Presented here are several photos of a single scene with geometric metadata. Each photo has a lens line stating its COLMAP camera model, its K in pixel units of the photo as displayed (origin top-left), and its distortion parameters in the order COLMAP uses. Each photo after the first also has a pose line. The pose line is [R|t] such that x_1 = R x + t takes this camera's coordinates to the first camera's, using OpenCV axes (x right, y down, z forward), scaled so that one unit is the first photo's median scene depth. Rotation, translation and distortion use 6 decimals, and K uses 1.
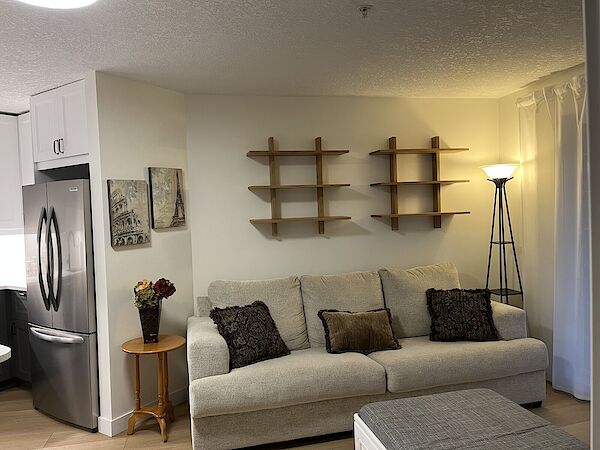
lens RADIAL K [[537.7, 0, 300.0], [0, 537.7, 225.0], [0, 0, 1]] dist [0.297292, -0.001362]
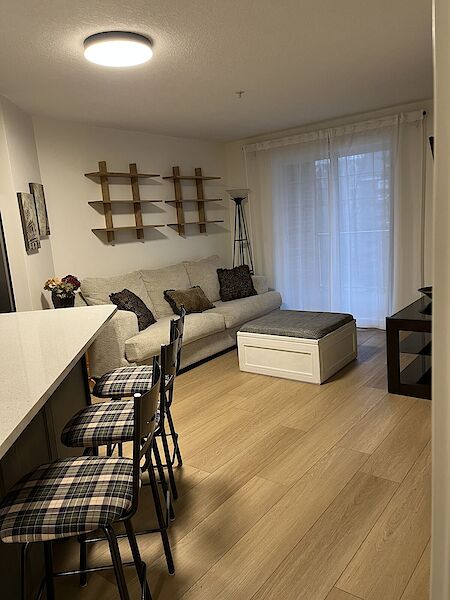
lens RADIAL K [[537.7, 0, 225.0], [0, 537.7, 300.0], [0, 0, 1]] dist [0.297292, -0.001362]
pose [[0.773320, -0.113503, 0.623773, -0.660656], [0.056675, 0.992282, 0.110295, 0.030173], [-0.631478, -0.049941, 0.773784, -0.180558]]
